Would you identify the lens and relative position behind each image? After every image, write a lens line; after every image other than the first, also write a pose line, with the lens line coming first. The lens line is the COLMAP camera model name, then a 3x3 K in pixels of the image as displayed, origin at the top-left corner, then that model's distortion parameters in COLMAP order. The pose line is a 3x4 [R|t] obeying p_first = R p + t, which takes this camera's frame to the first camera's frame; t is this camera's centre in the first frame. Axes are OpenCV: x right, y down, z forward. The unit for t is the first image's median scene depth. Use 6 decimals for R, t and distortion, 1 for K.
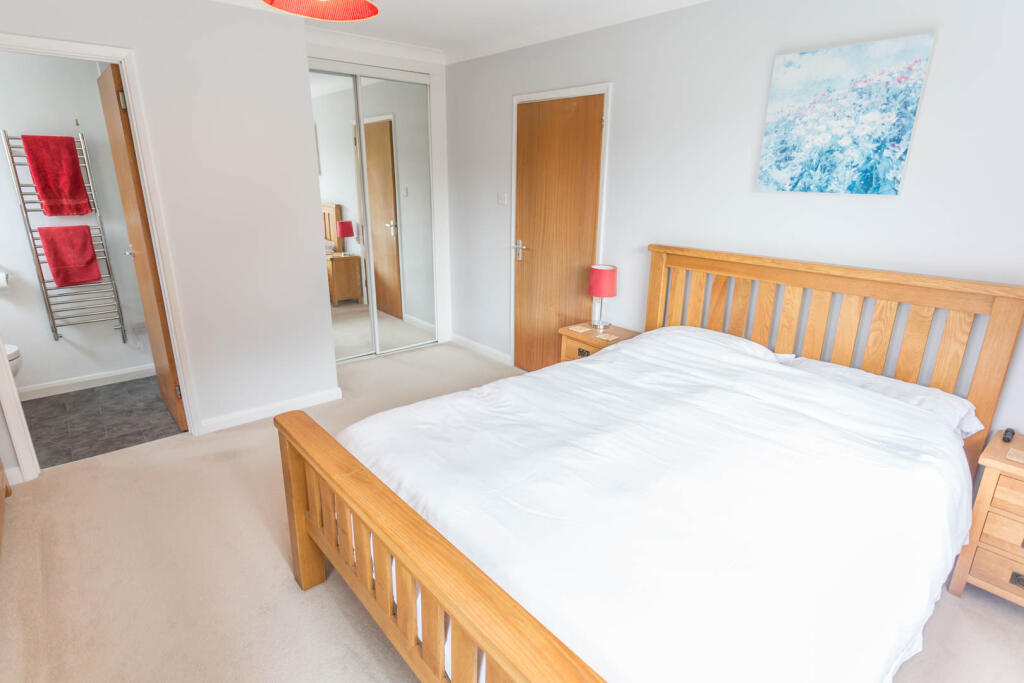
lens RADIAL K [[511.6, 0, 508.2], [0, 511.6, 340.9], [0, 0, 1]] dist [0.000367, 0.000877]
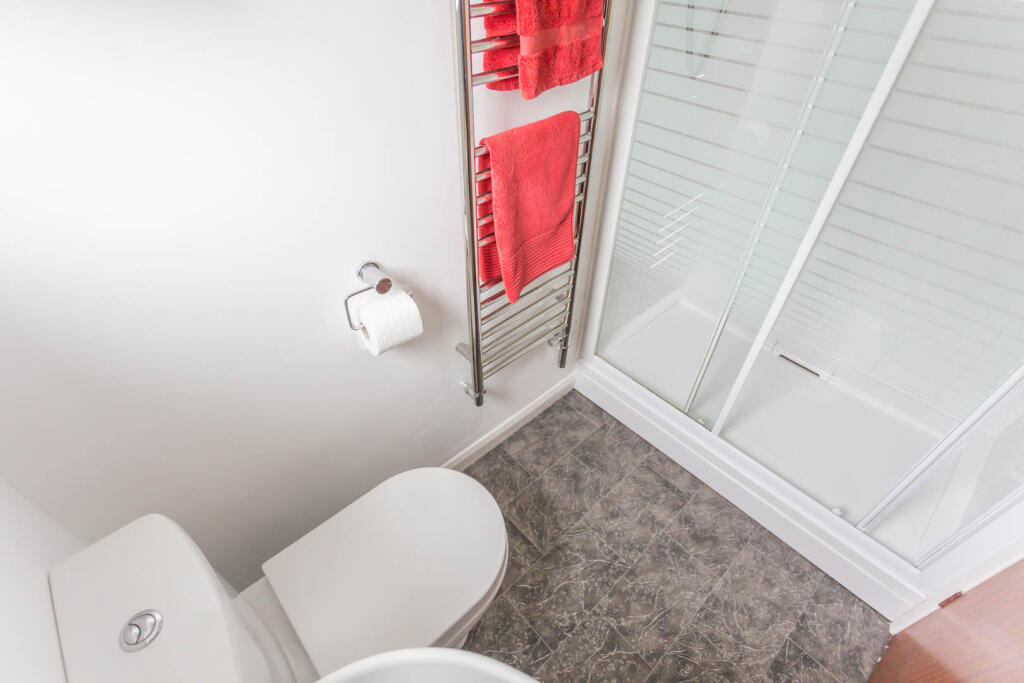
lens RADIAL K [[487.4, 0, 512.0], [0, 487.4, 341.5], [0, 0, 1]] dist [0.000471, 0.000164]
pose [[0.999750, -0.019607, 0.010792, -0.880789], [0.013314, 0.908613, 0.417428, -0.224898], [-0.017990, -0.417179, 0.908646, 0.664698]]
